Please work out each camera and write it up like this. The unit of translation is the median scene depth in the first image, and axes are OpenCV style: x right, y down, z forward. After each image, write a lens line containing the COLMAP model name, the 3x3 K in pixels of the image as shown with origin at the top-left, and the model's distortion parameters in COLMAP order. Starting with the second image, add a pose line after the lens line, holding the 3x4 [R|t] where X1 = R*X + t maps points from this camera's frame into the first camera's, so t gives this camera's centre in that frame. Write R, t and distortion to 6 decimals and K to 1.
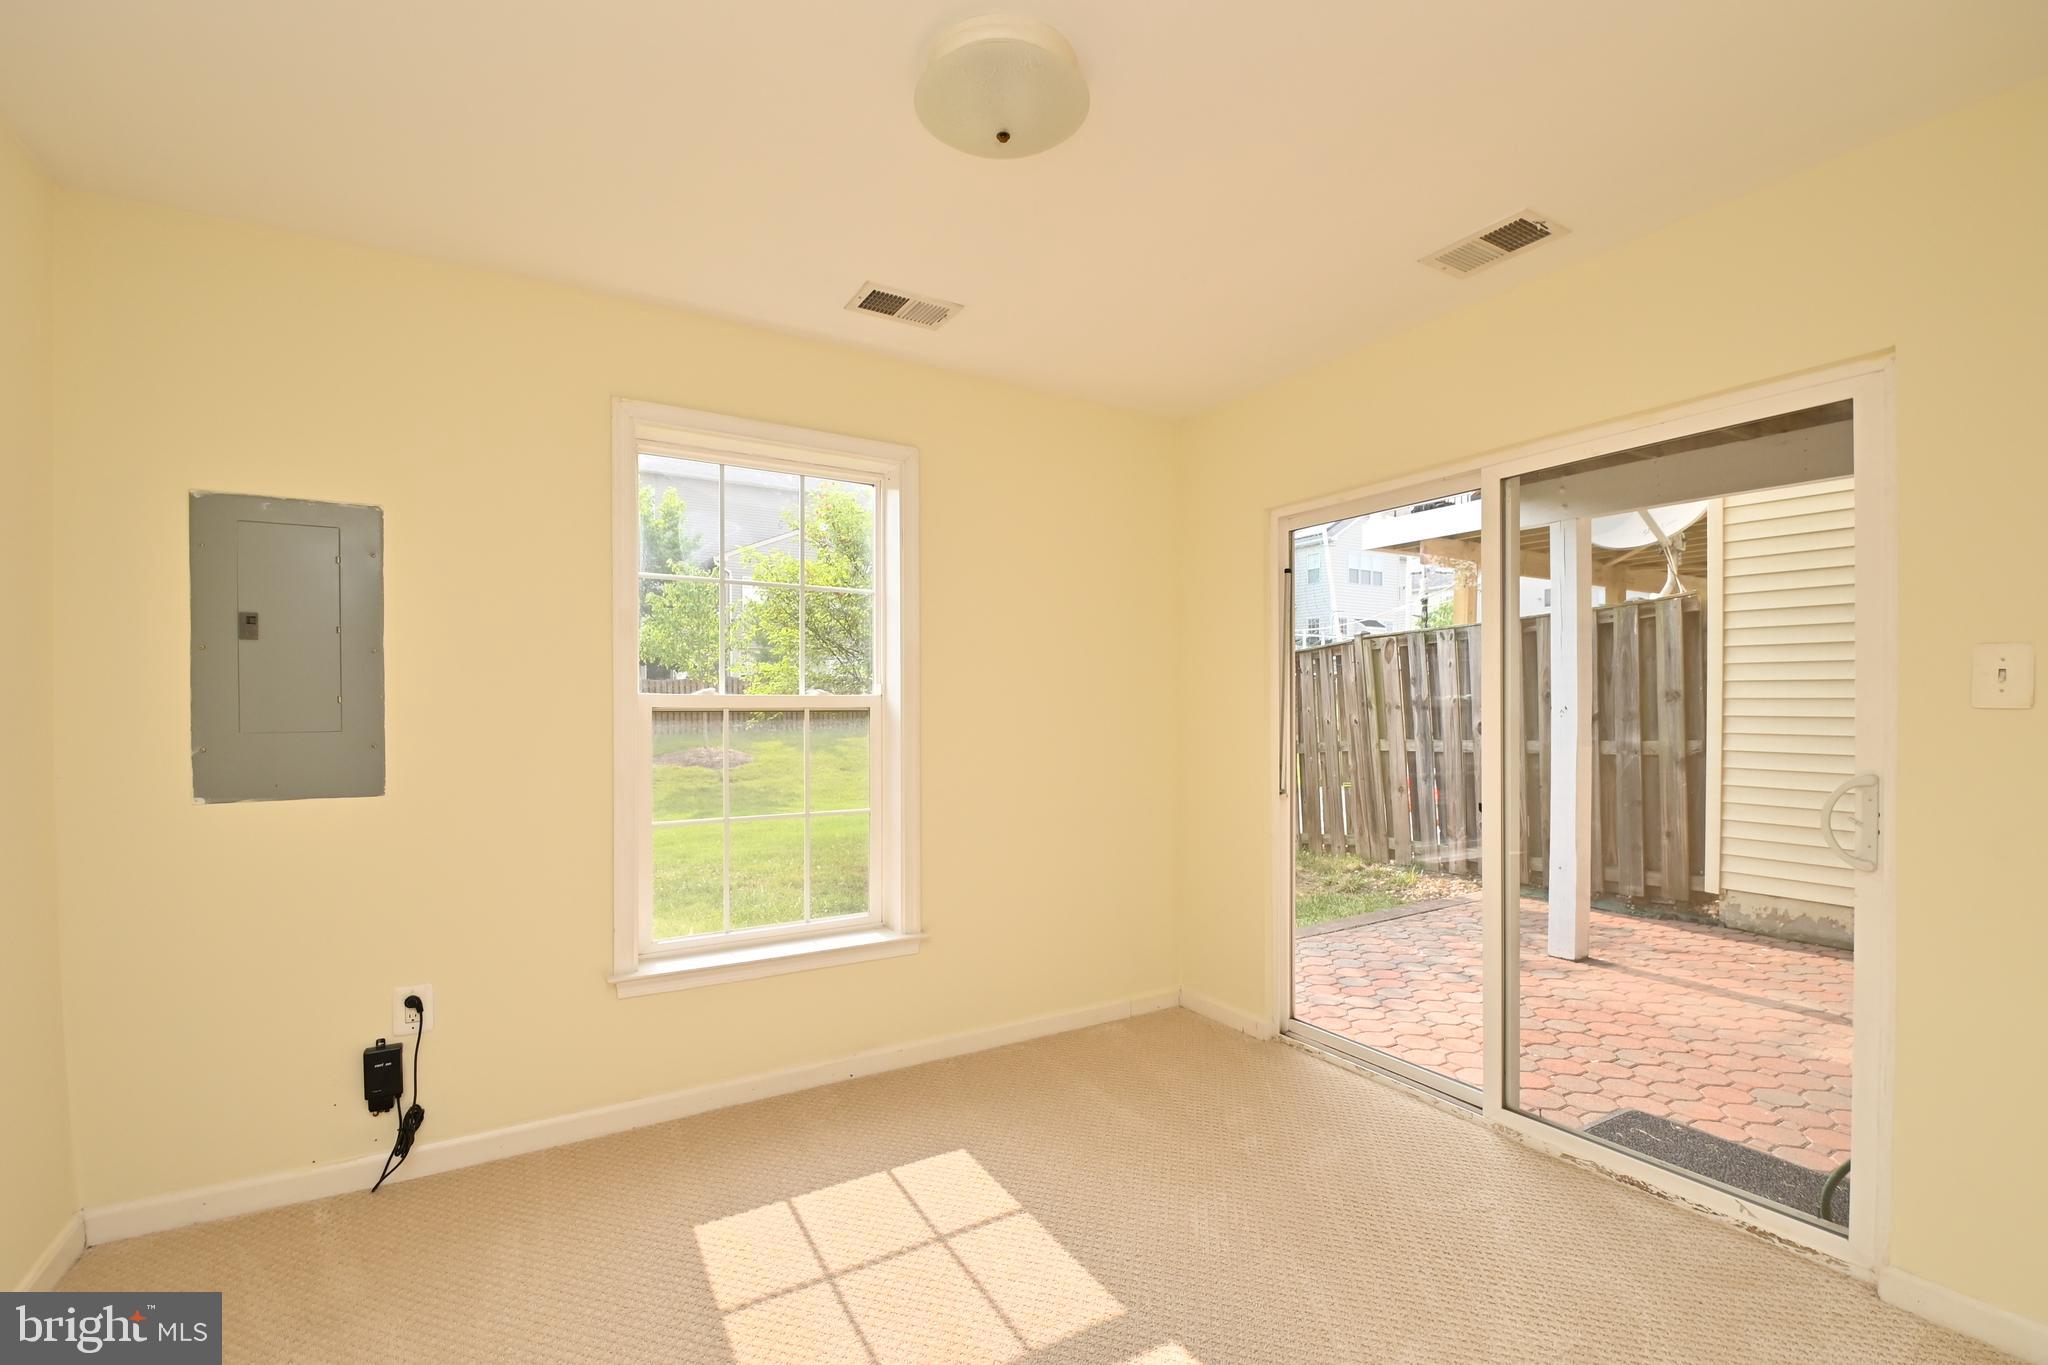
lens RADIAL K [[892.5, 0, 1015.3], [0, 892.5, 709.2], [0, 0, 1]] dist [-0.000349, -0.018715]
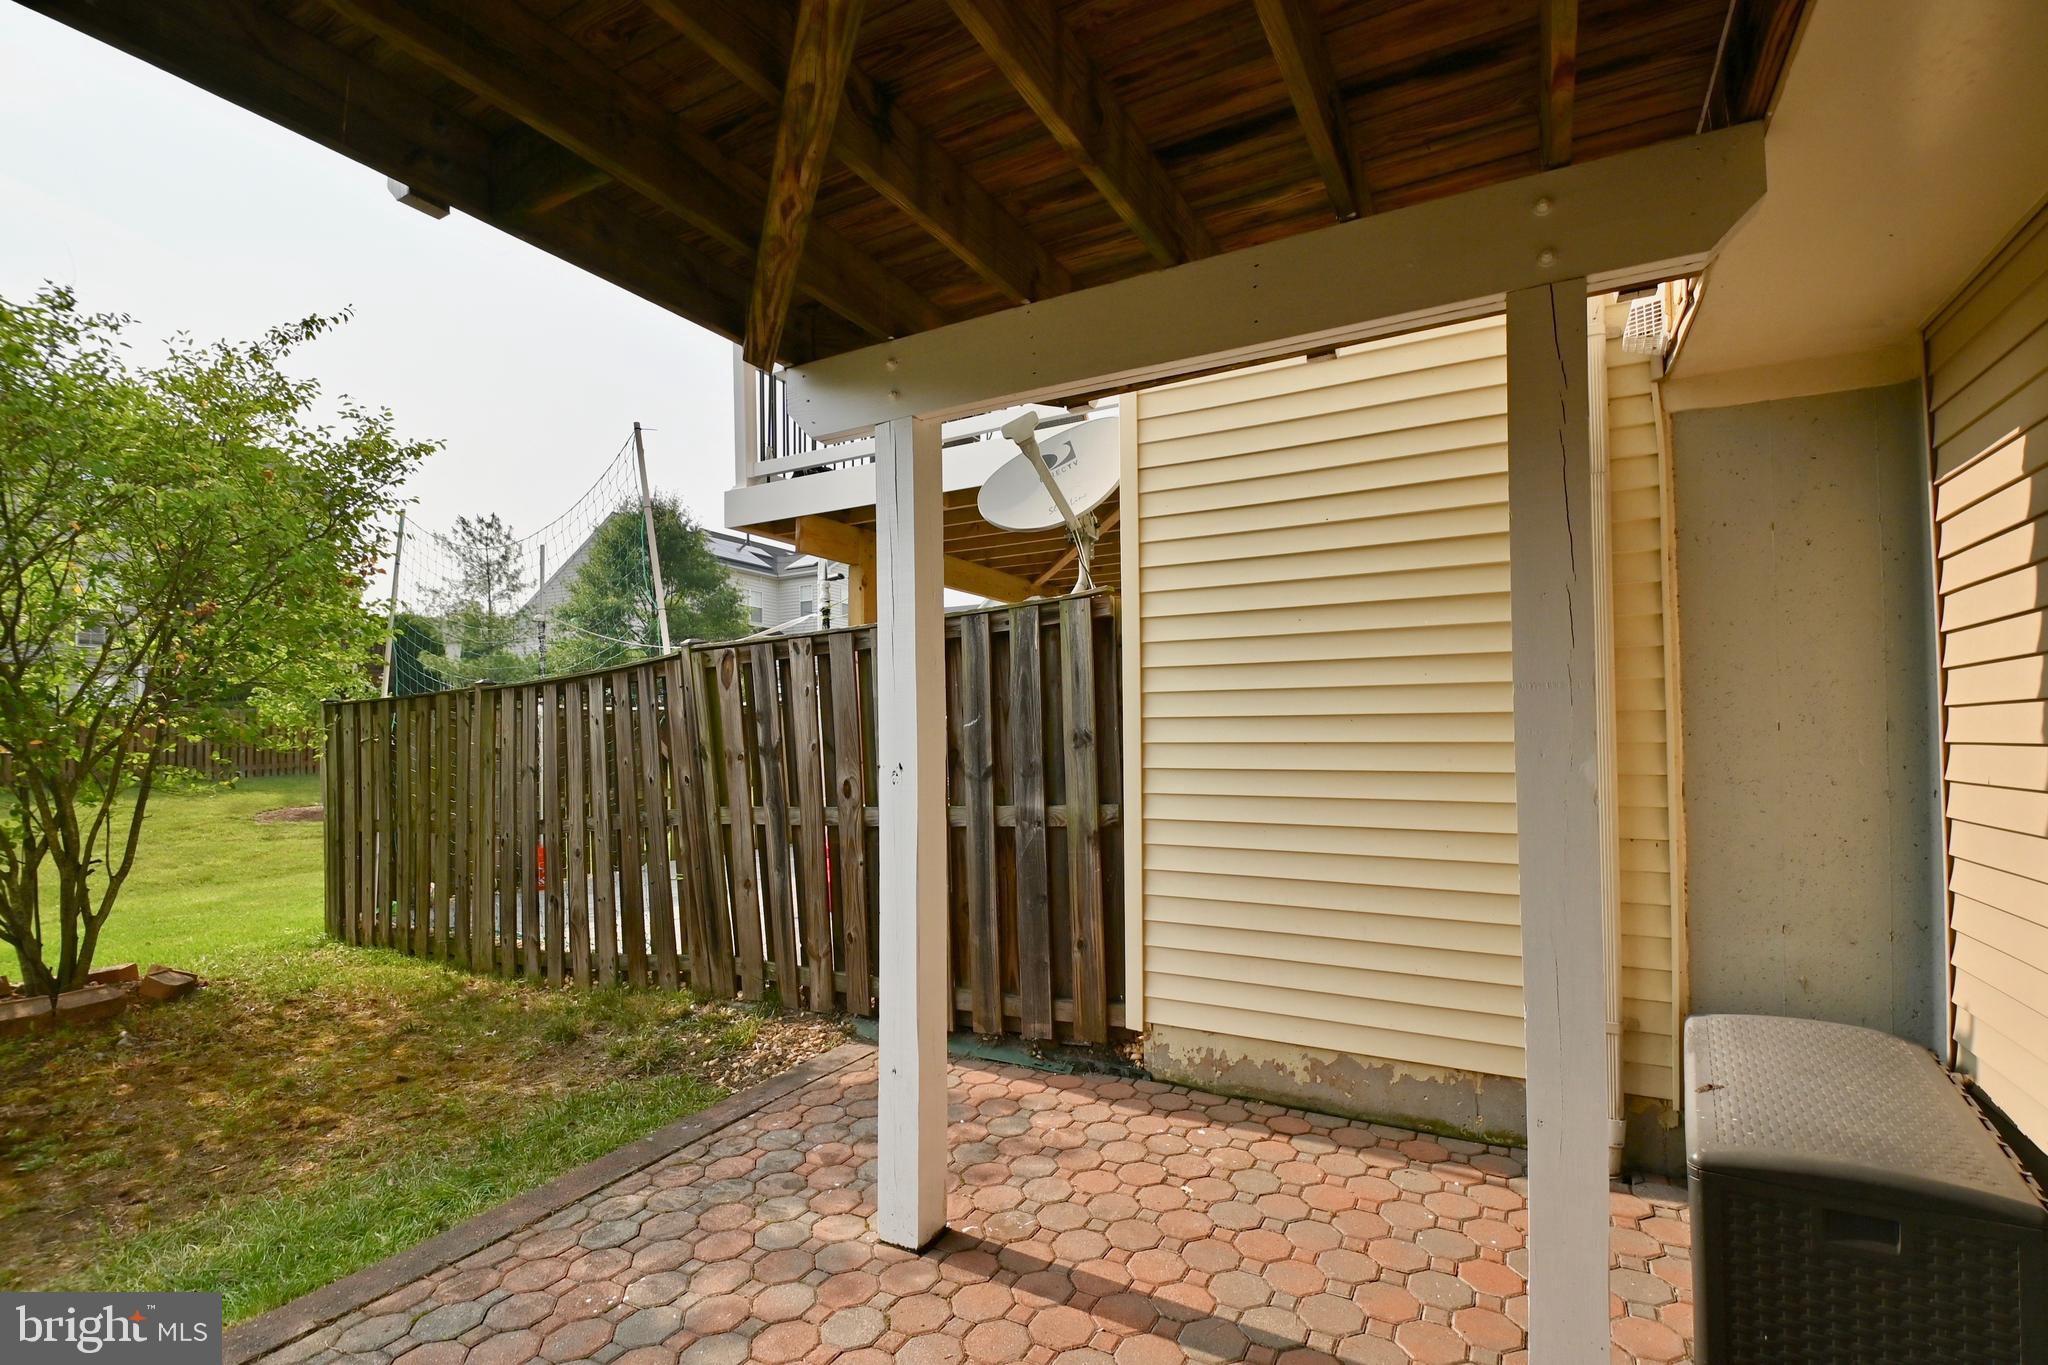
lens RADIAL K [[892.5, 0, 1015.3], [0, 892.5, 709.2], [0, 0, 1]] dist [-0.000349, -0.018715]
pose [[0.866063, 0.008565, 0.499861, 0.347973], [0.011733, 0.999230, -0.037450, -0.013185], [-0.499797, 0.038299, 0.865295, 0.424575]]
